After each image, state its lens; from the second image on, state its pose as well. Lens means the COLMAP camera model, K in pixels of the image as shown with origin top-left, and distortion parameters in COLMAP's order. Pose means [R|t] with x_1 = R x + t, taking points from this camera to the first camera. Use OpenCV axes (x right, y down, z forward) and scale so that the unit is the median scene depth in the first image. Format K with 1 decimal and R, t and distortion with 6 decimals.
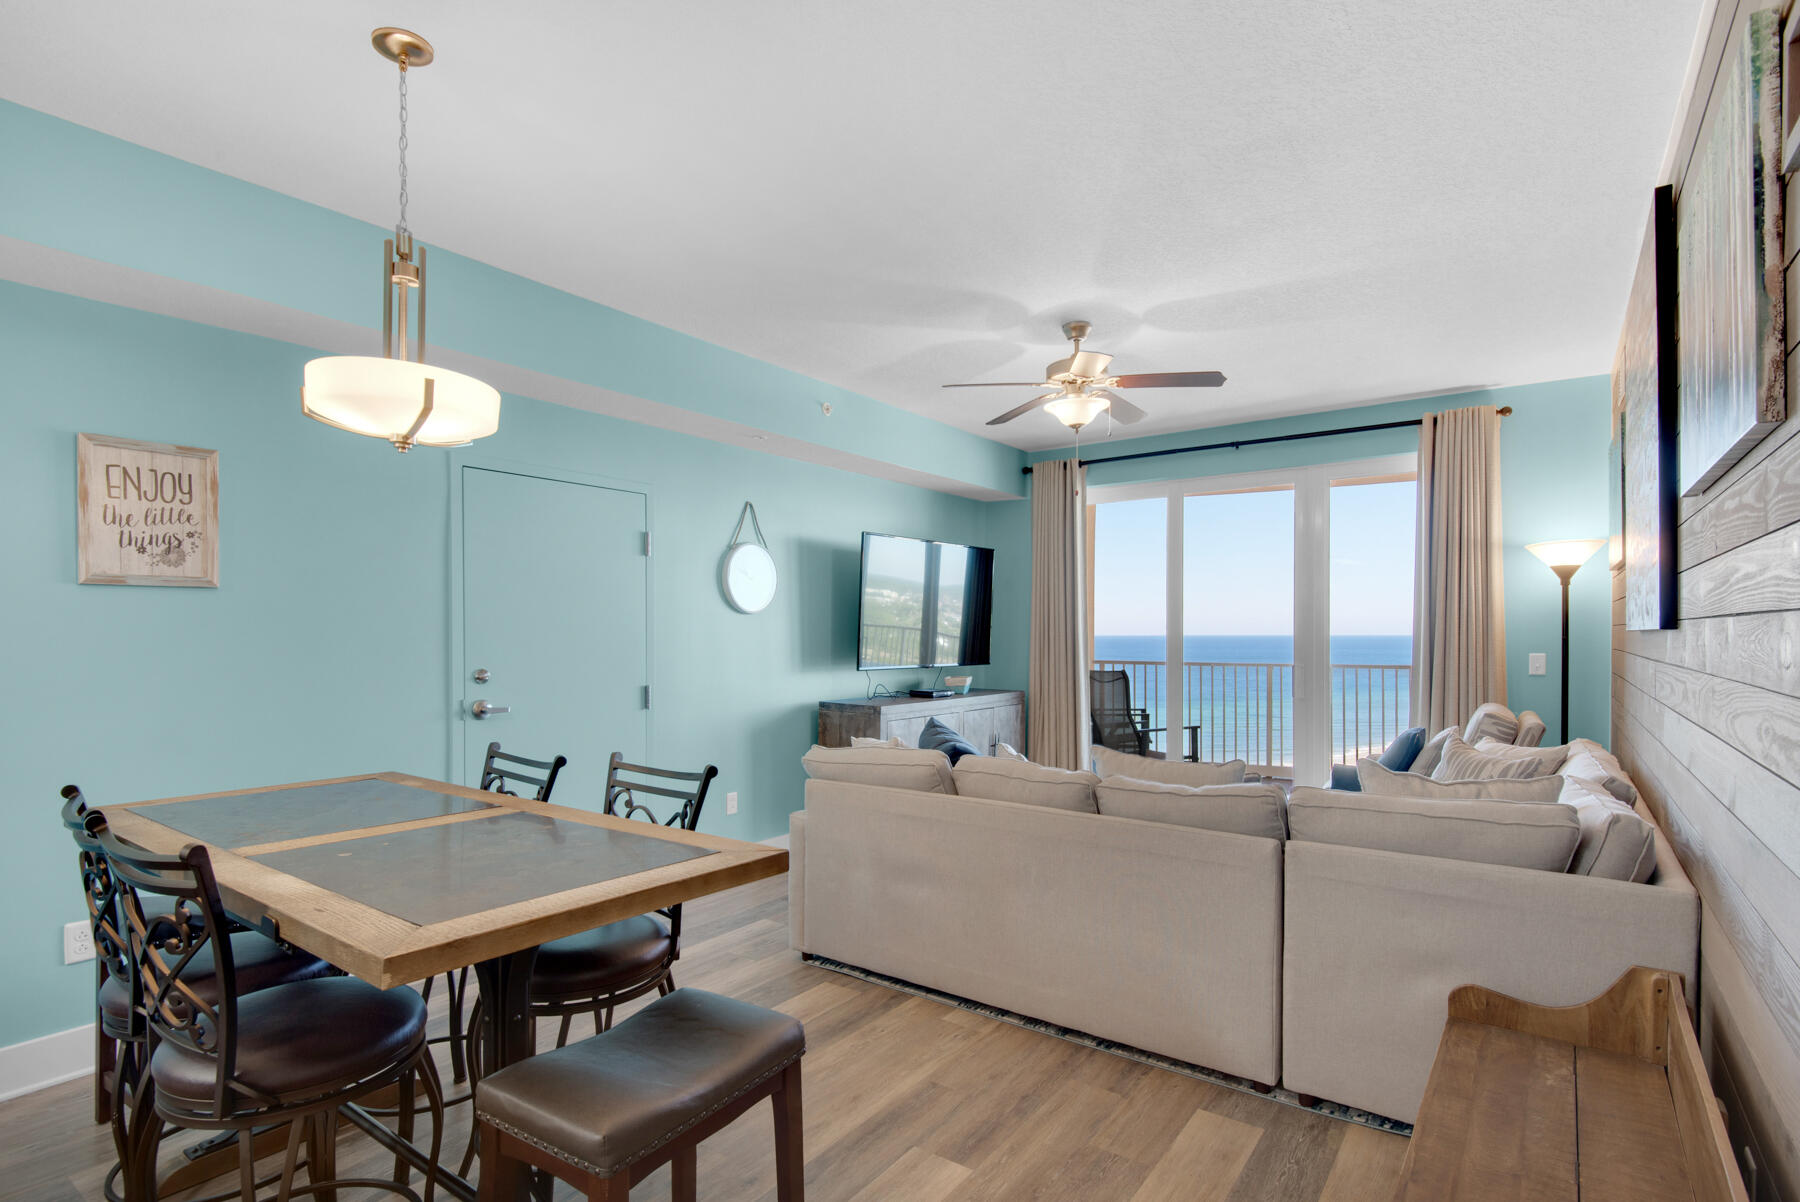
lens RADIAL K [[891.8, 0, 912.1], [0, 891.8, 634.4], [0, 0, 1]] dist [0.005335, -0.003022]
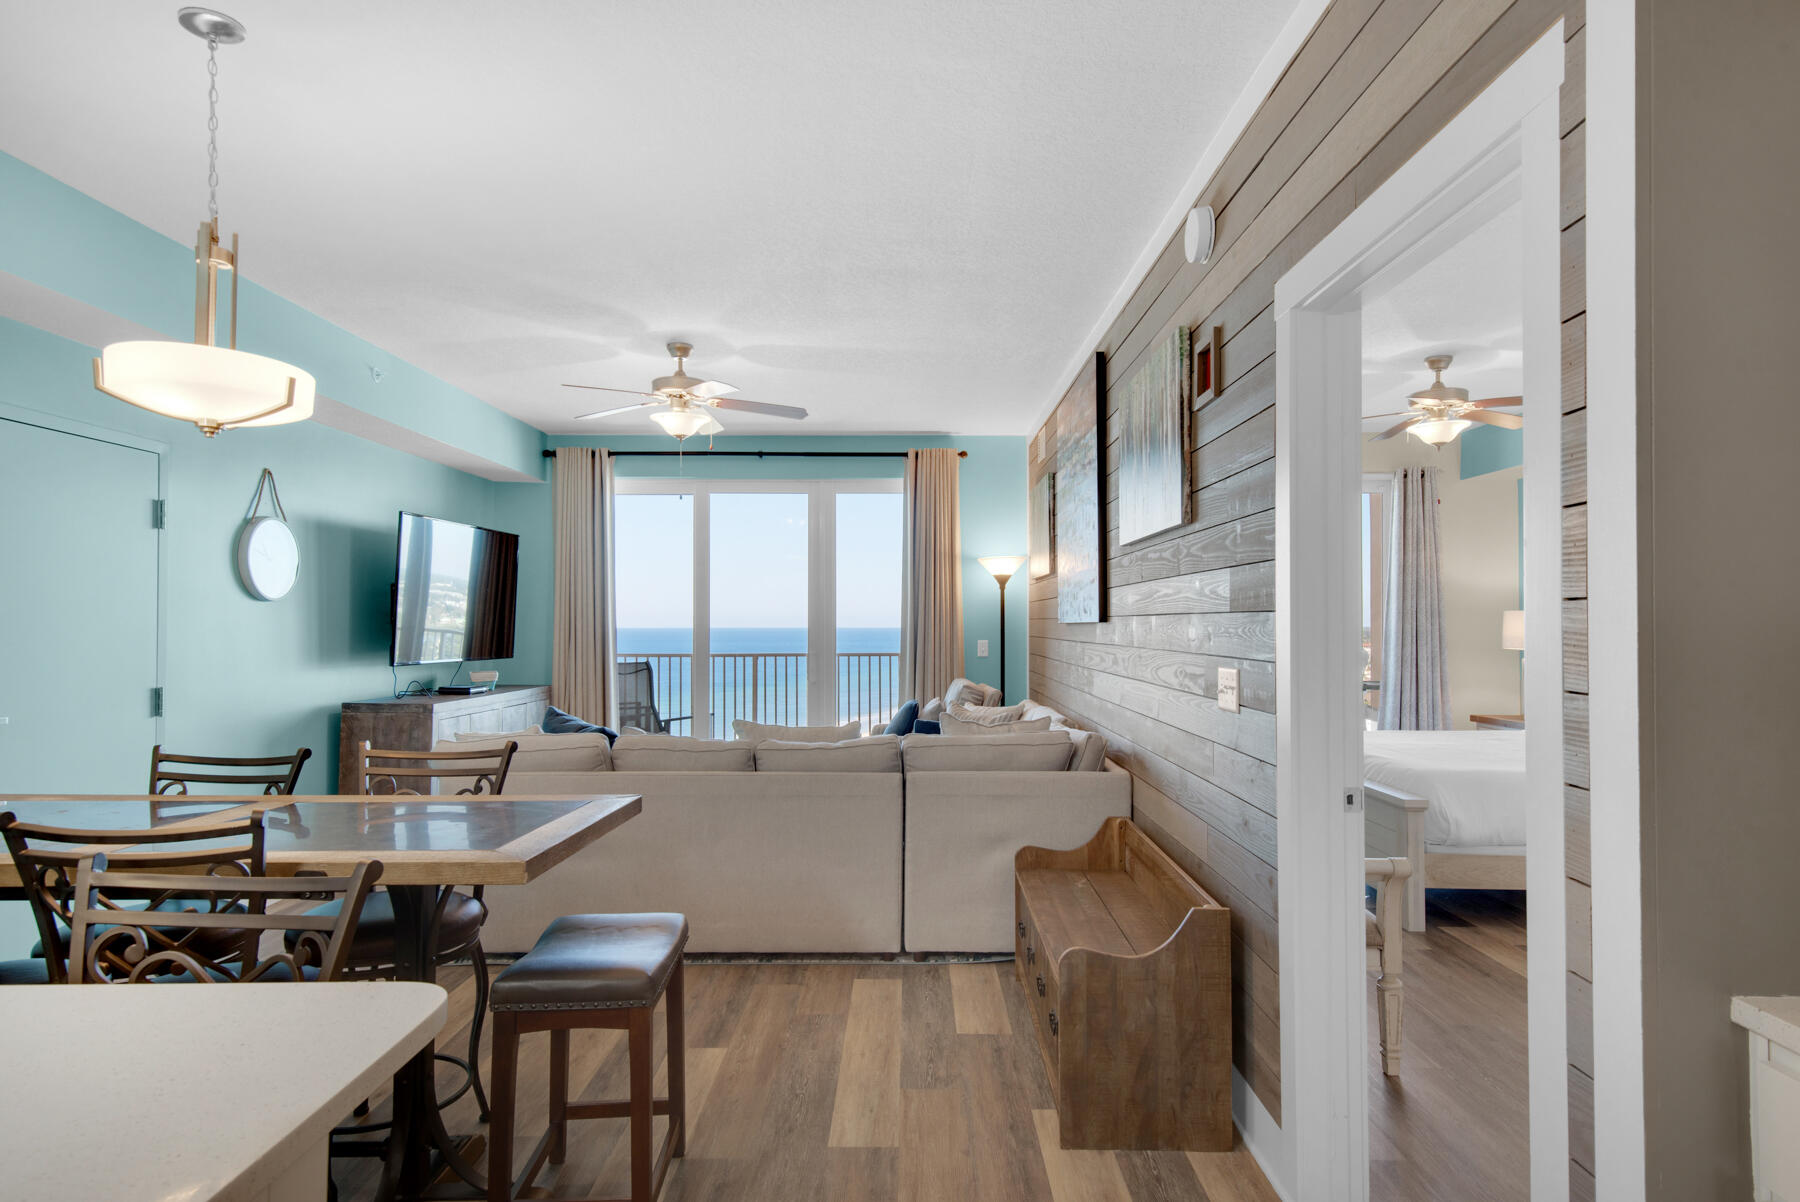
lens RADIAL K [[1009.0, 0, 907.0], [0, 1009.0, 606.9], [0, 0, 1]] dist [0.012647, -0.003566]
pose [[0.816889, 0.012227, 0.576666, -0.290097], [-0.000732, 0.999796, -0.020162, 0.001773], [-0.576795, 0.016048, 0.816731, -0.170867]]
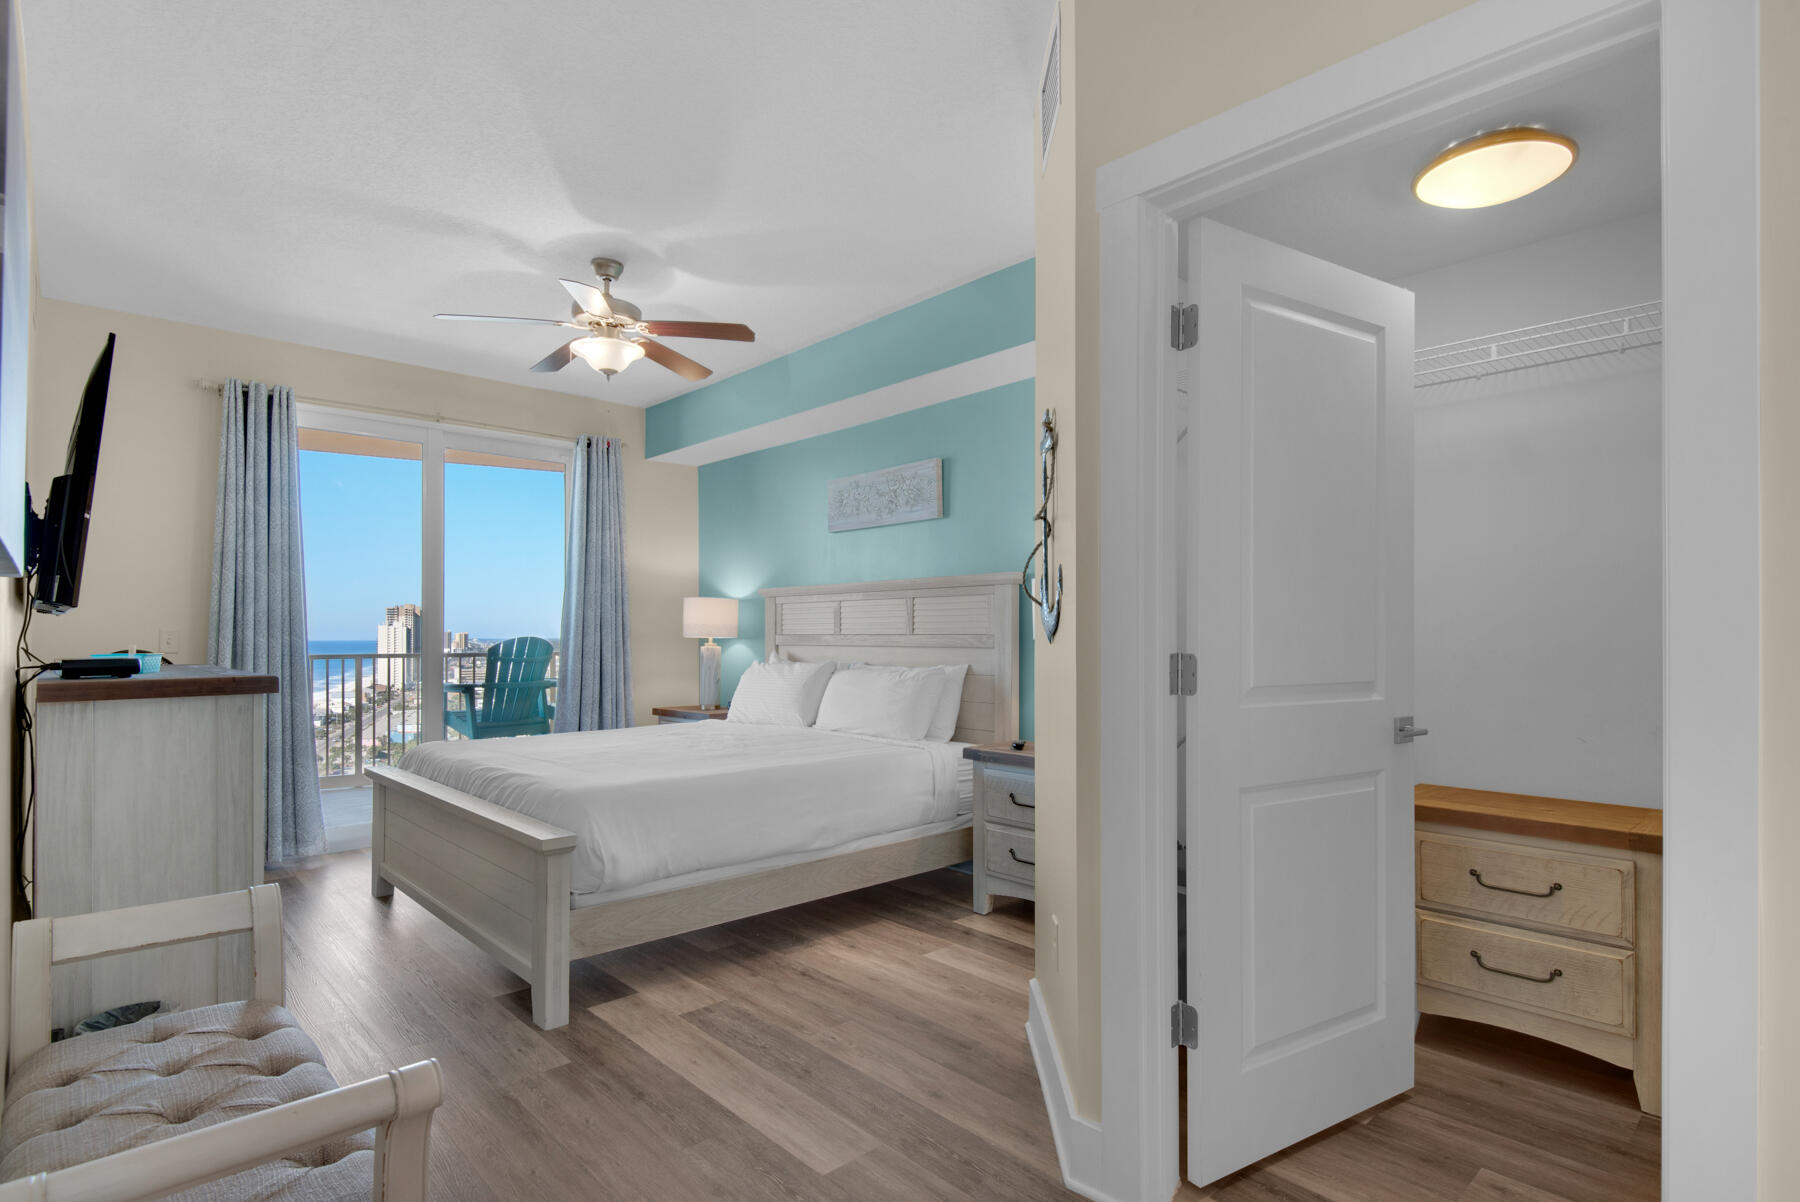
lens RADIAL K [[891.8, 0, 893.5], [0, 891.8, 615.7], [0, 0, 1]] dist [0.005335, -0.003022]
pose [[0.206278, 0.019829, 0.978293, 0.183299], [0.007945, 0.999728, -0.021939, 0.037092], [-0.978461, 0.012298, 0.206064, 0.020956]]
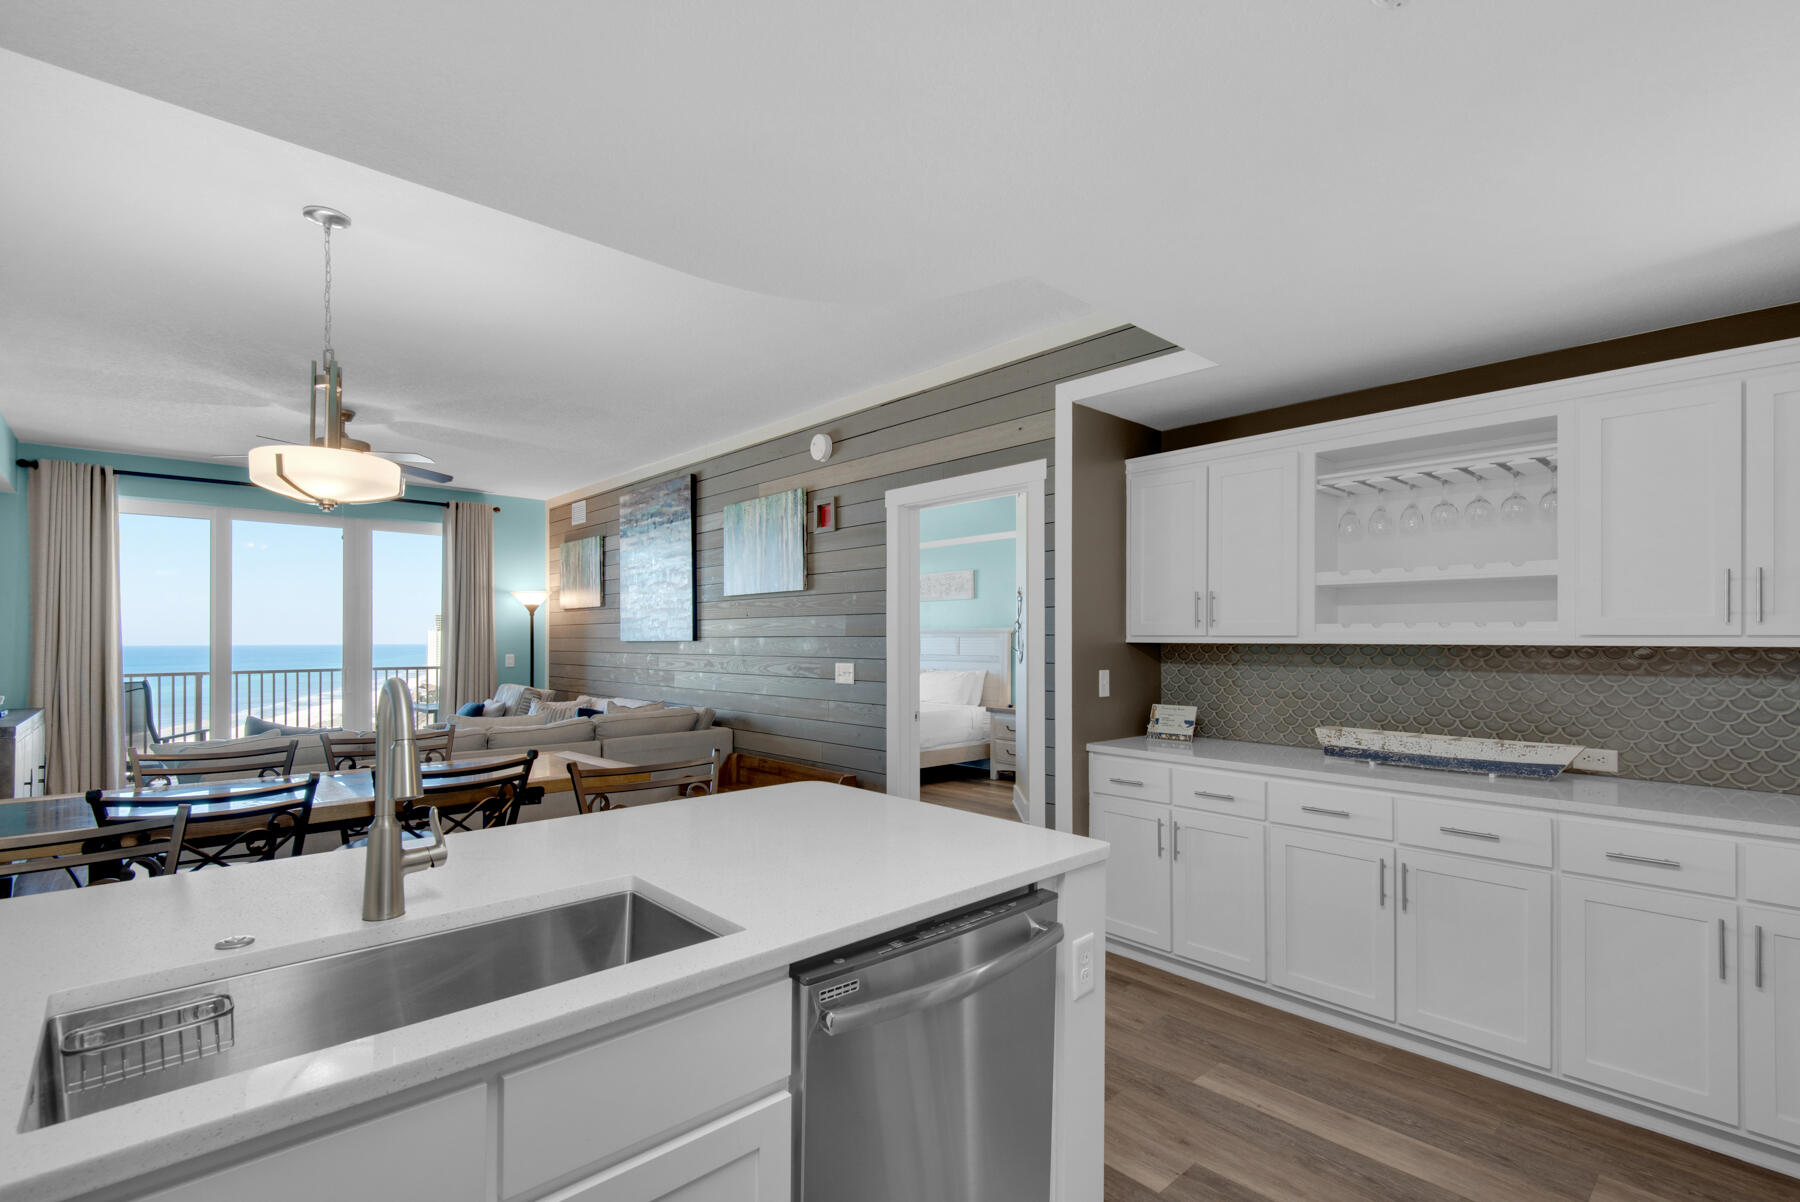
lens RADIAL K [[813.7, 0, 911.5], [0, 813.7, 632.0], [0, 0, 1]] dist [0.009200, -0.006242]
pose [[0.191308, 0.009380, 0.981485, -0.802322], [0.004883, 0.999933, -0.010508, -0.002444], [-0.981518, 0.006803, 0.191250, -0.053230]]
